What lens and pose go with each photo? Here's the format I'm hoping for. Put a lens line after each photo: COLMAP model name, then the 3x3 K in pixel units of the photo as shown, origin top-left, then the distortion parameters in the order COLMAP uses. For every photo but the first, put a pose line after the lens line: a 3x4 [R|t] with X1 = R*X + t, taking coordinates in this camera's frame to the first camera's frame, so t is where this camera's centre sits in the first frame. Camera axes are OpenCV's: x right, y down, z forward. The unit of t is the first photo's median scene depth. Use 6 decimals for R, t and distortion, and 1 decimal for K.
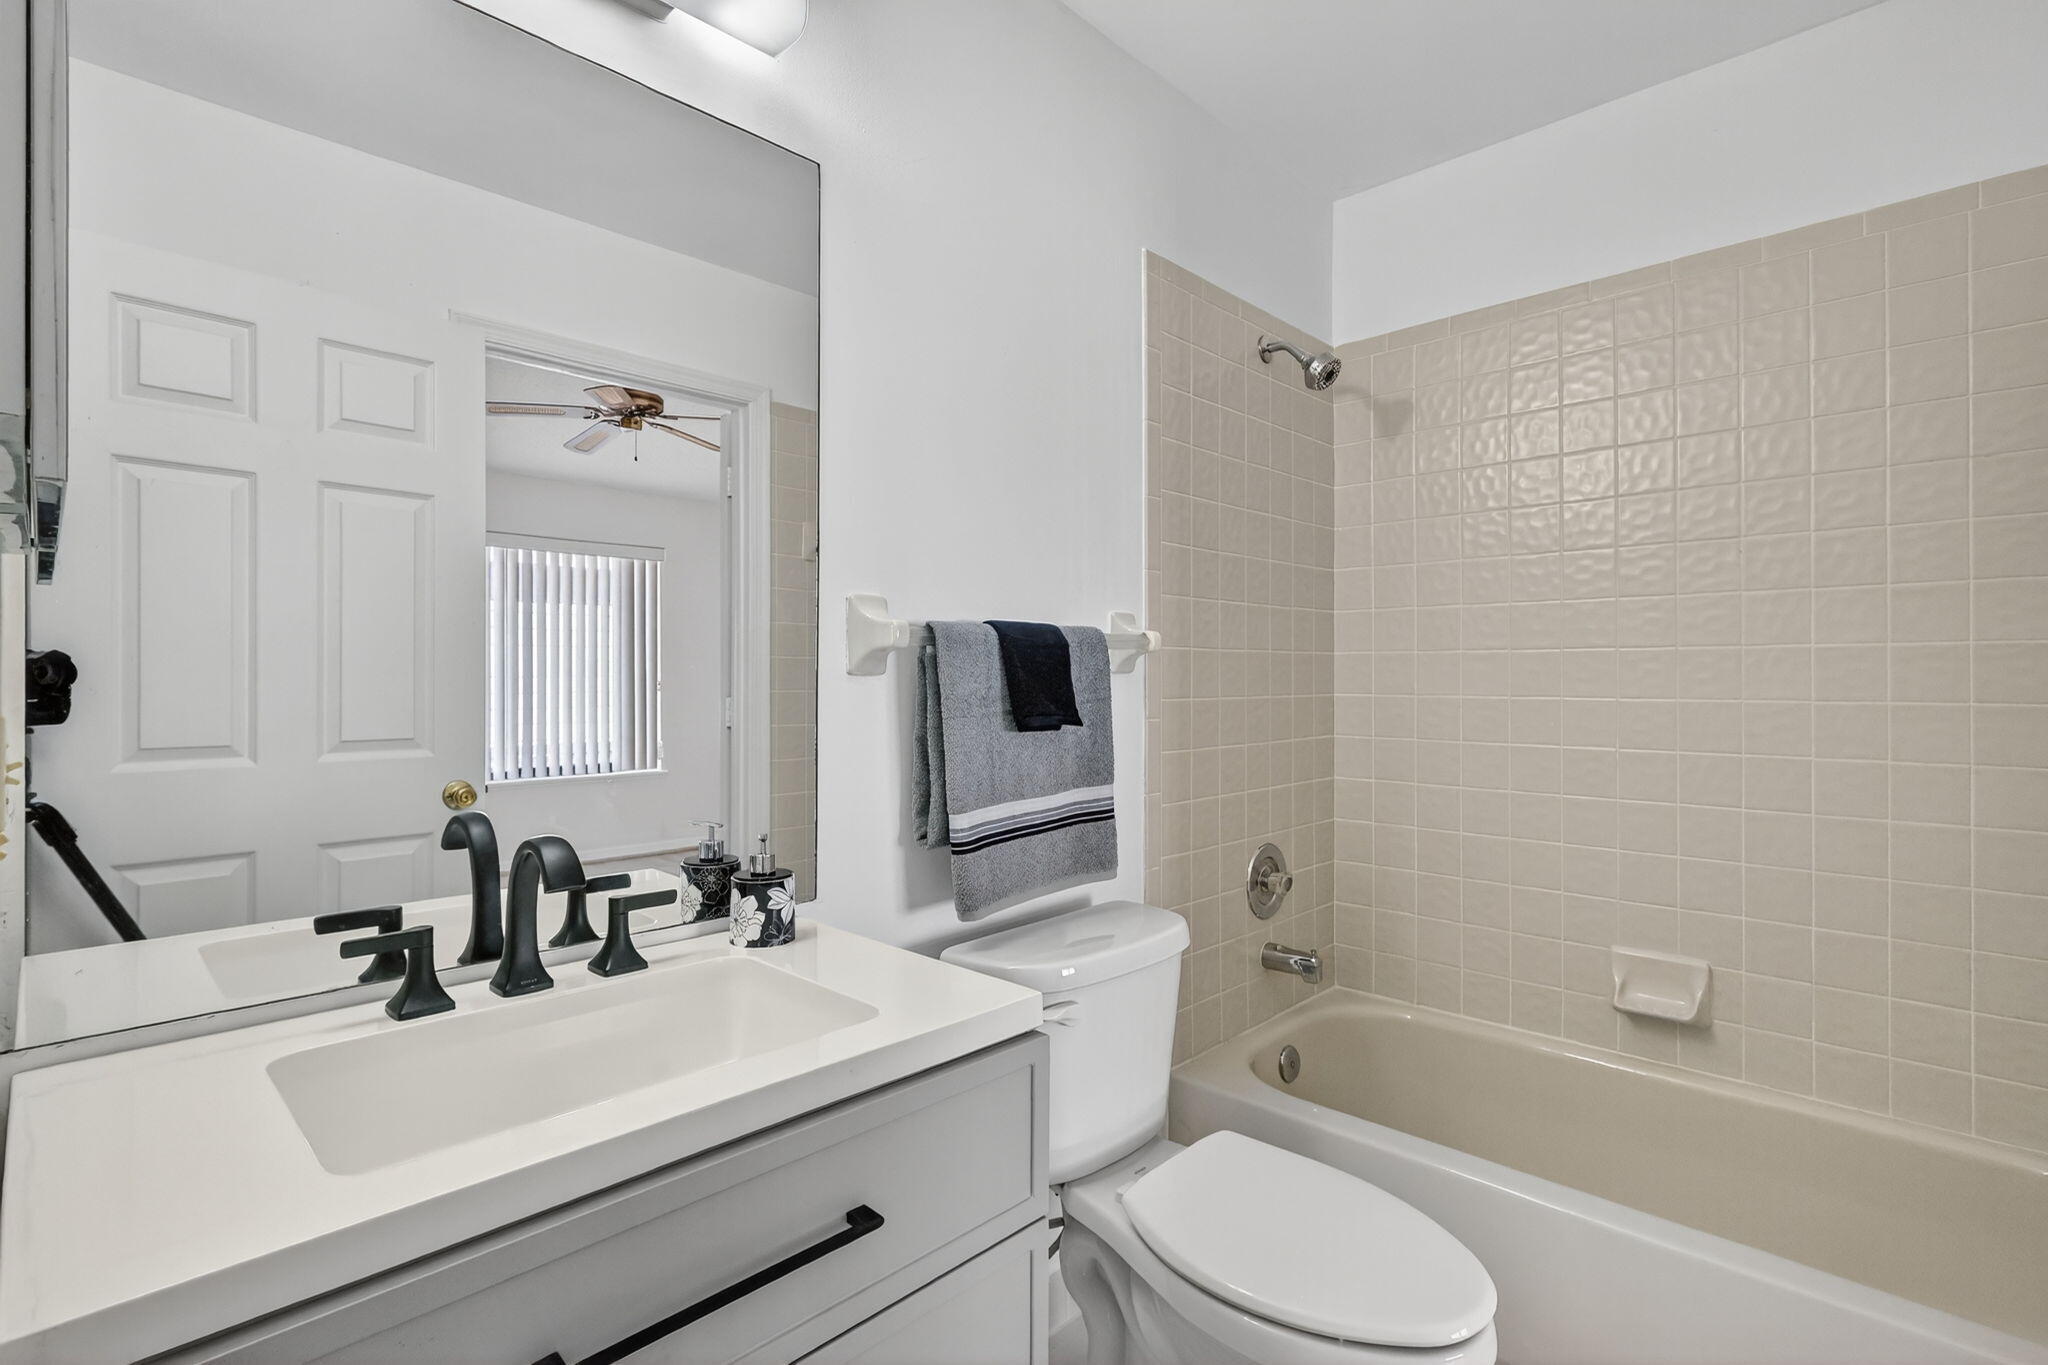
lens RADIAL K [[962.9, 0, 1024.5], [0, 962.9, 678.5], [0, 0, 1]] dist [-0.001864, 0.000114]
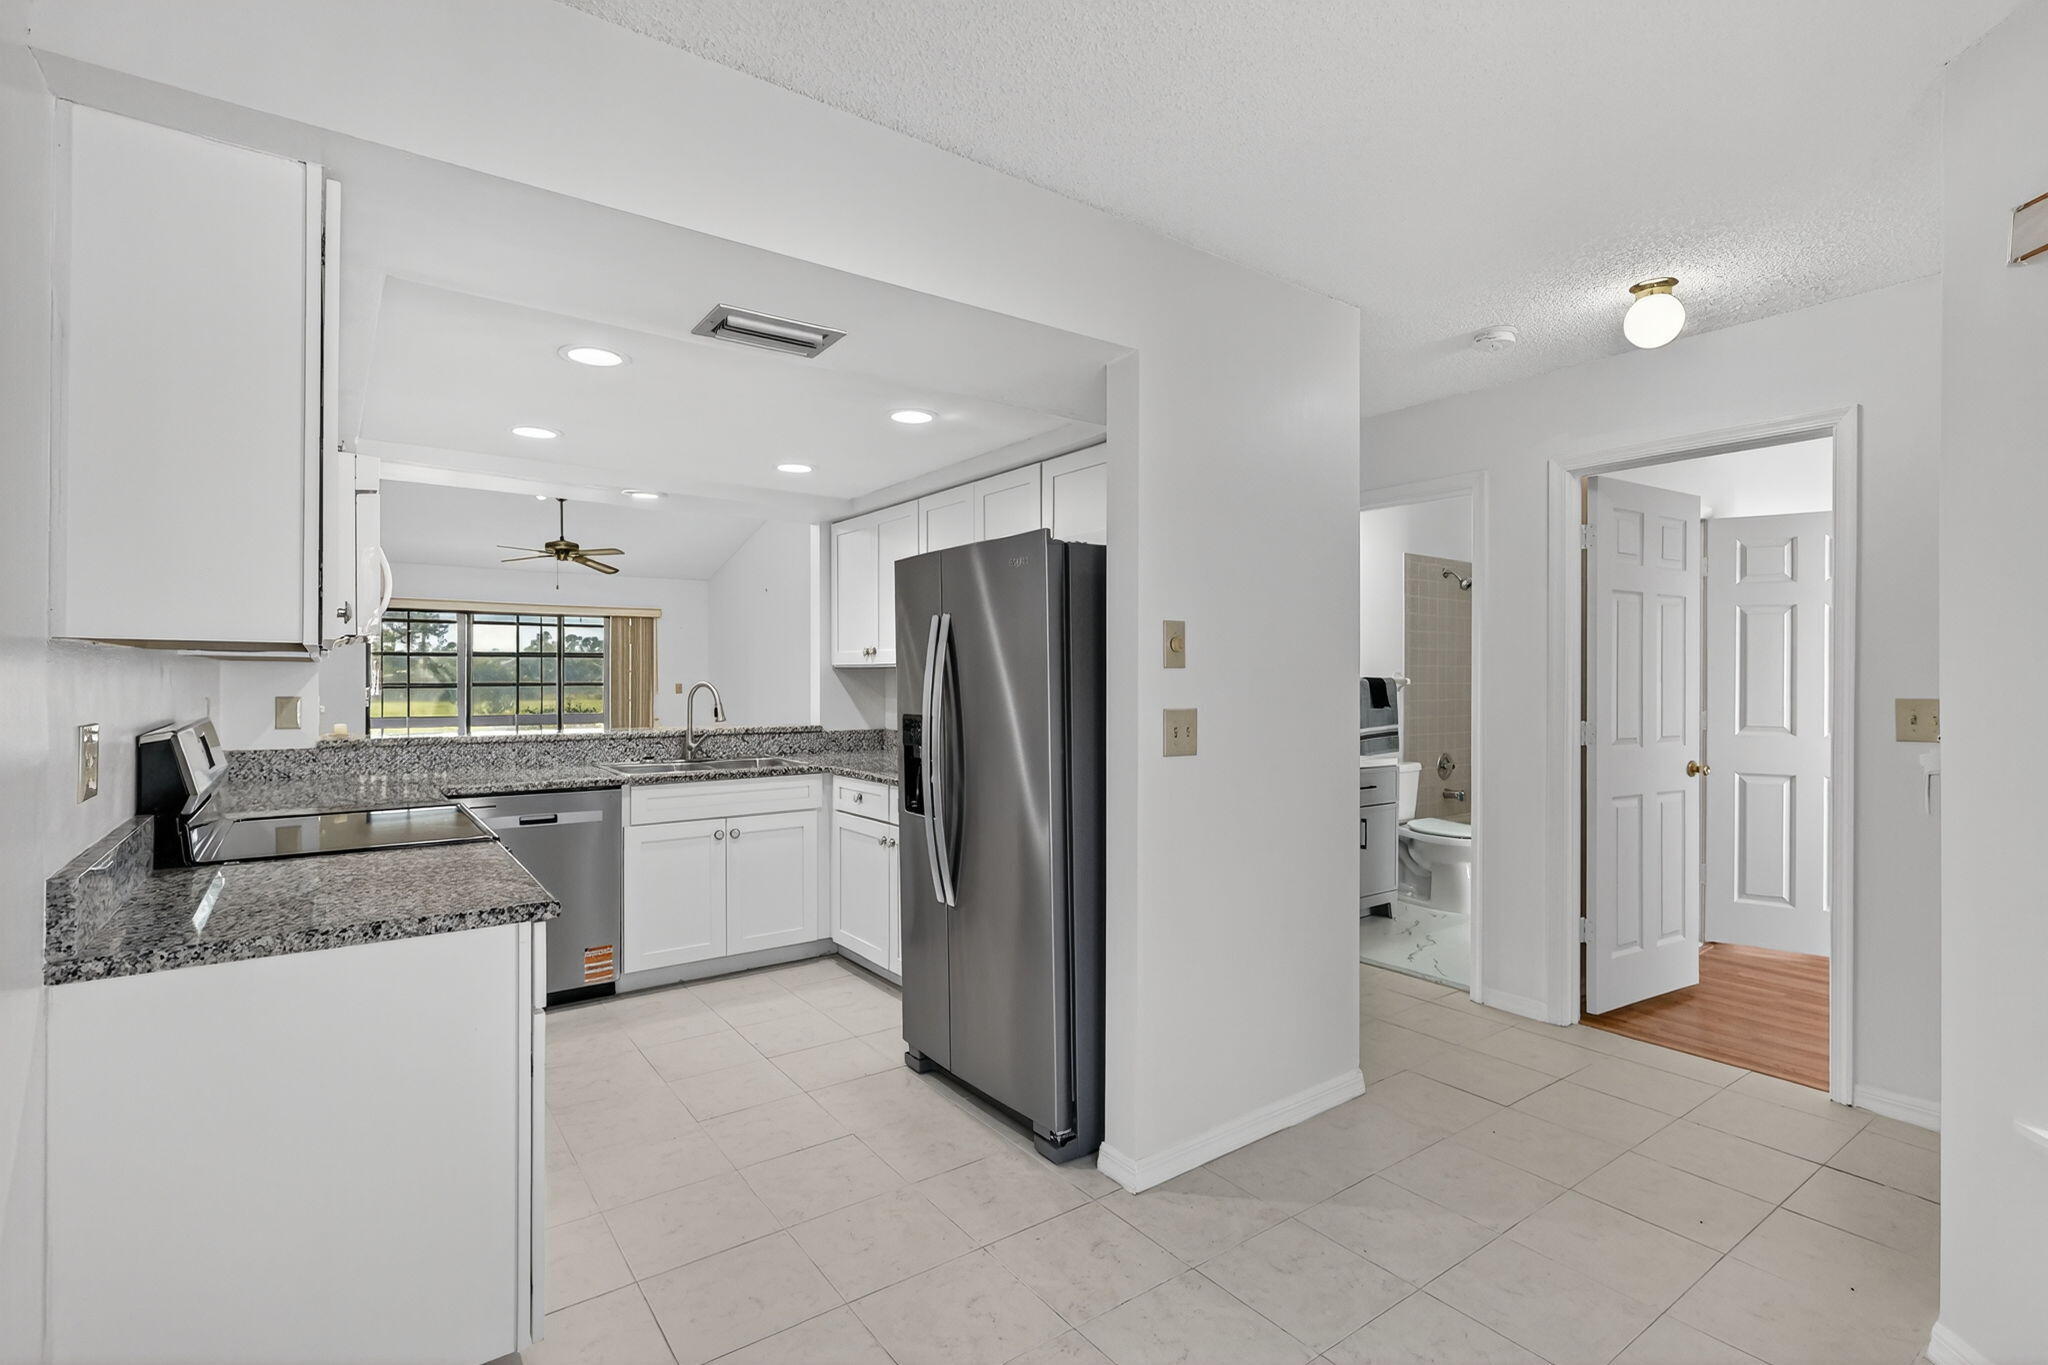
lens RADIAL K [[962.9, 0, 1025.2], [0, 962.9, 683.1], [0, 0, 1]] dist [-0.001864, 0.000114]
pose [[0.986581, 0.003552, -0.163233, -0.598393], [-0.003572, 0.999994, 0.000176, -0.029551], [0.163232, 0.000409, 0.986588, -2.361453]]
